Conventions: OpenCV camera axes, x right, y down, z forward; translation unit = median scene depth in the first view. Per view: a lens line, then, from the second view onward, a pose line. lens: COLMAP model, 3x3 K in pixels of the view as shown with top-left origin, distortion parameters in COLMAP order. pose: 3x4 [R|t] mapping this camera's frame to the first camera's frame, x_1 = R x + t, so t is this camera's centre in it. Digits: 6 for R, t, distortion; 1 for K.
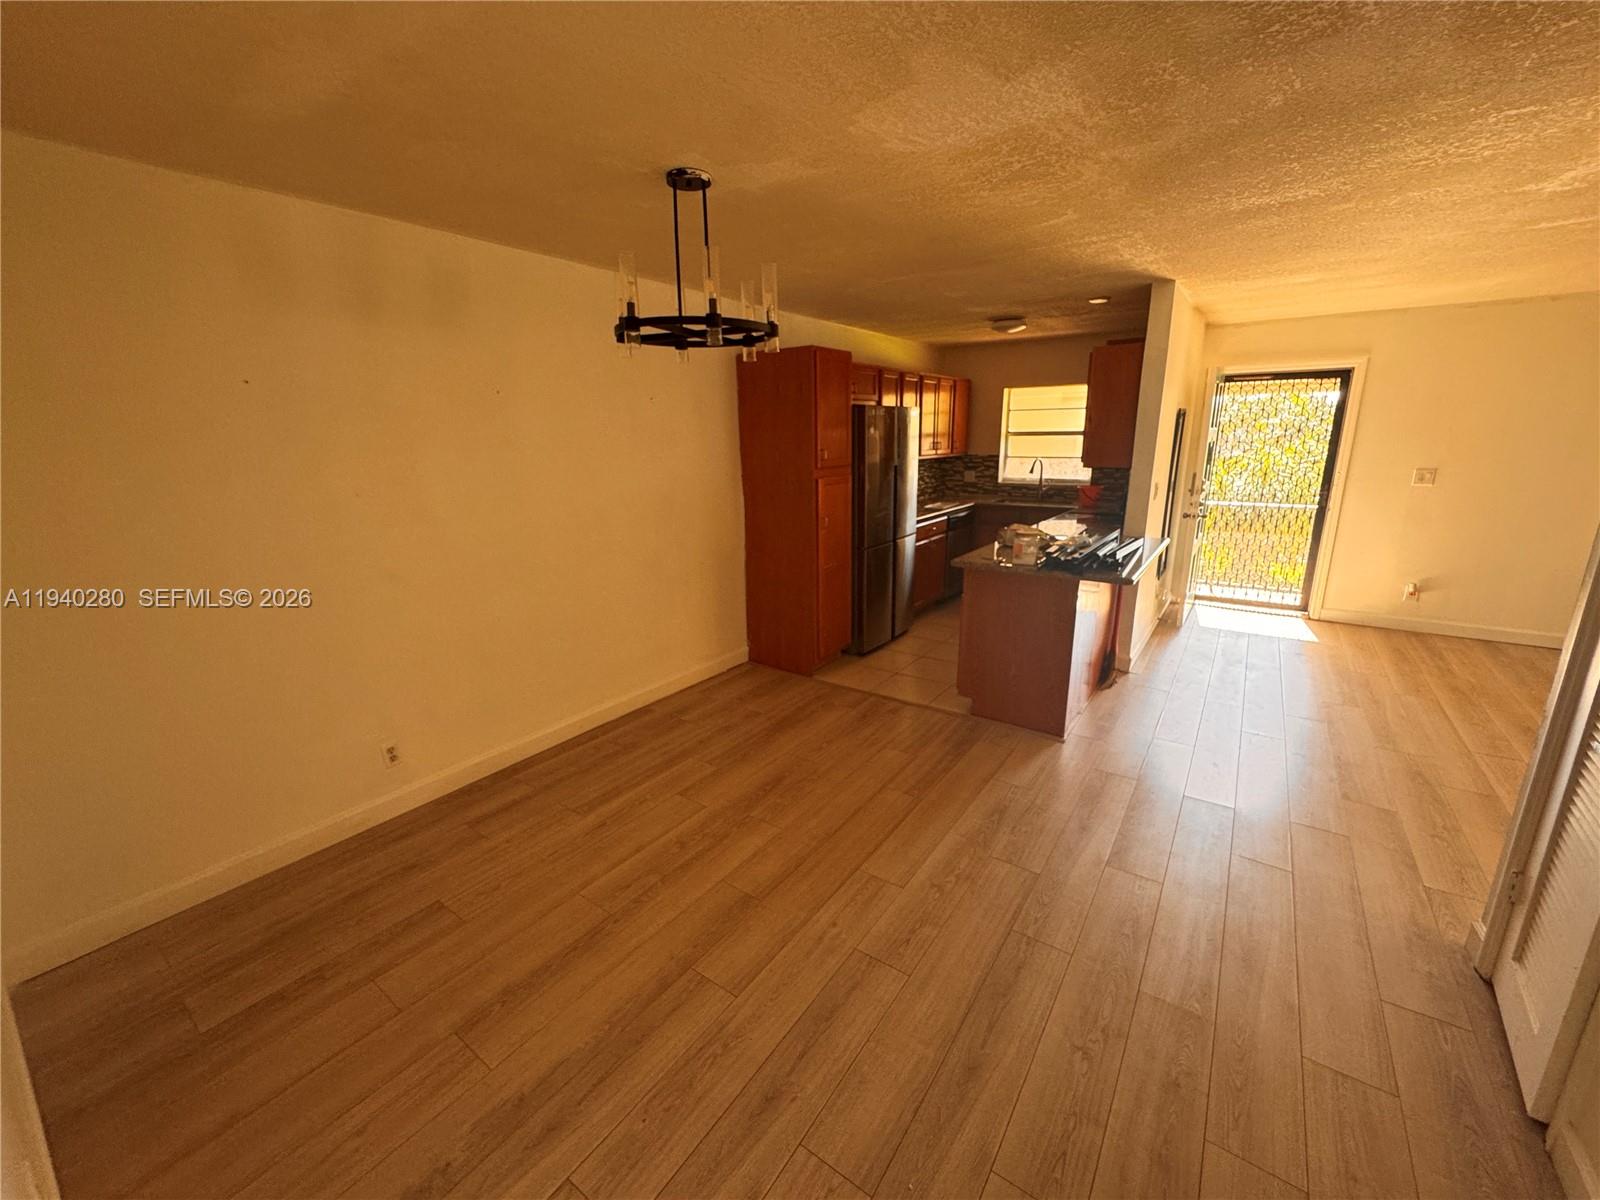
lens RADIAL K [[638.9, 0, 806.8], [0, 638.9, 597.6], [0, 0, 1]] dist [-0.003680, 0.000190]
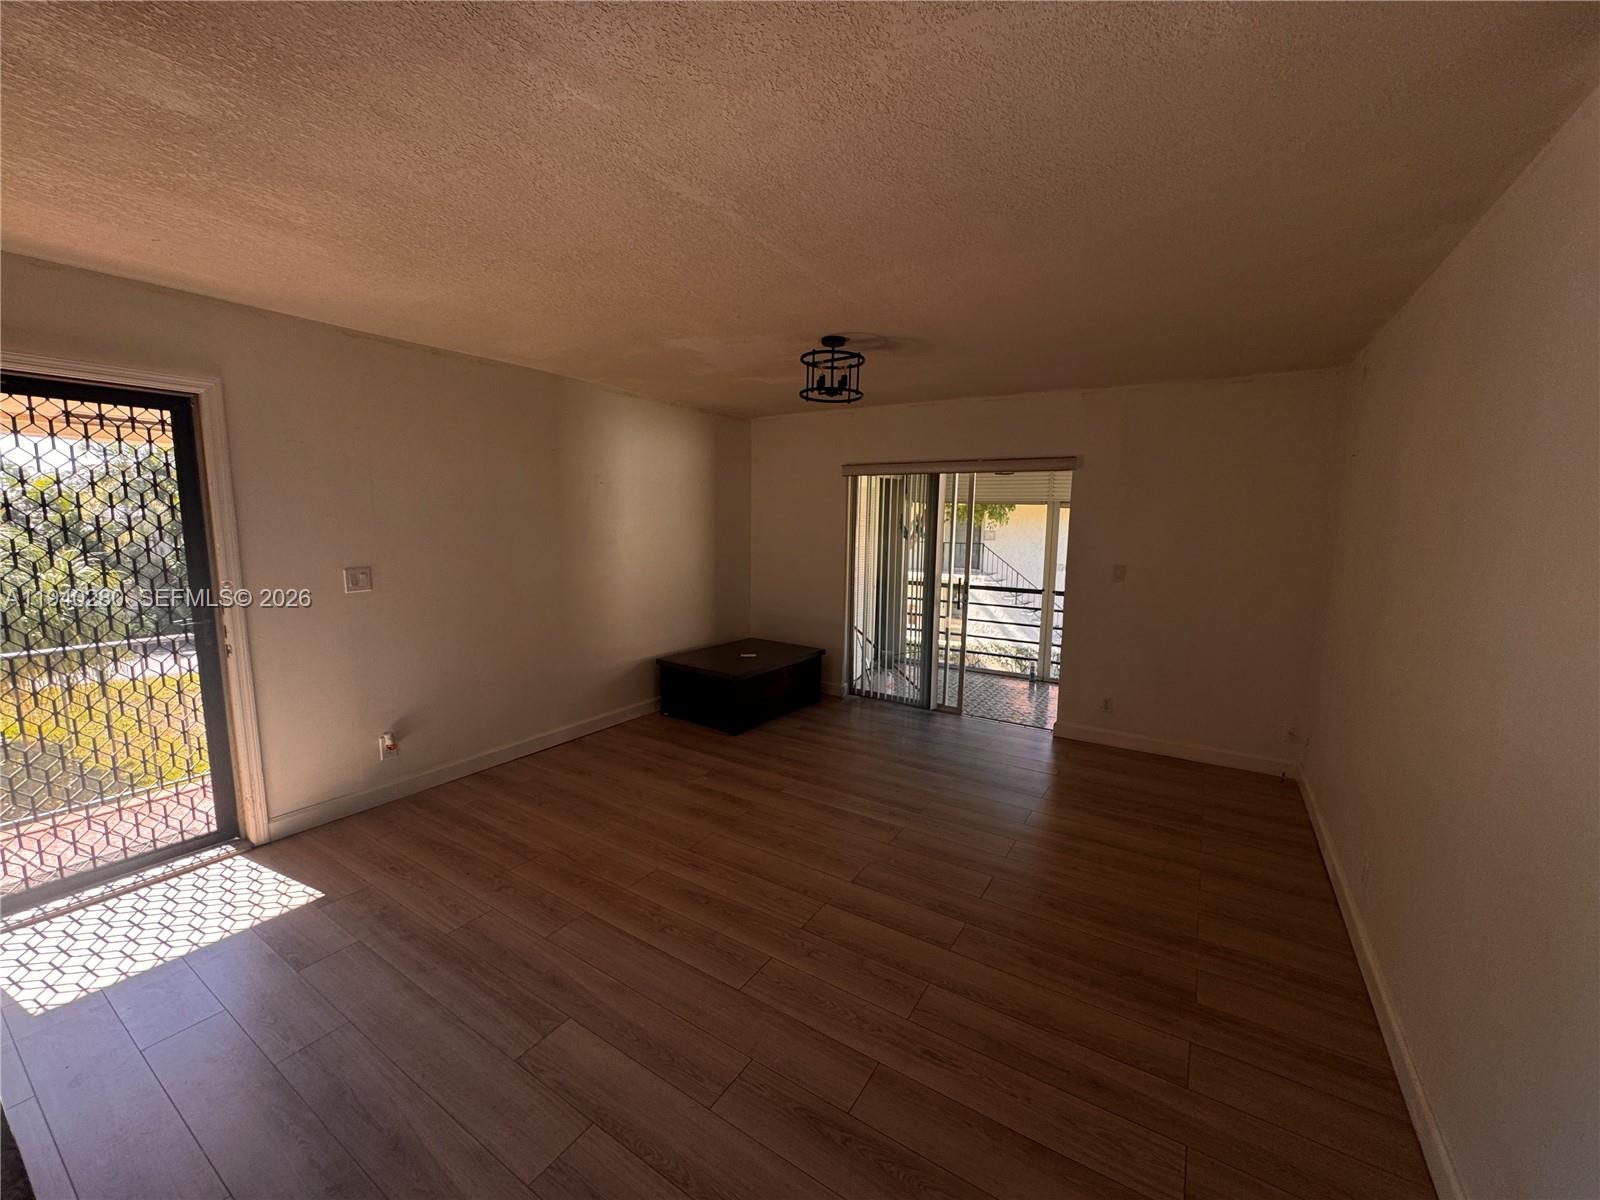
lens RADIAL K [[638.9, 0, 800.8], [0, 638.9, 600.2], [0, 0, 1]] dist [-0.003680, 0.000190]
pose [[-0.039171, -0.112791, 0.992846, 0.219419], [0.234030, 0.964937, 0.118854, -0.106831], [-0.971440, 0.237011, -0.011401, 0.431374]]
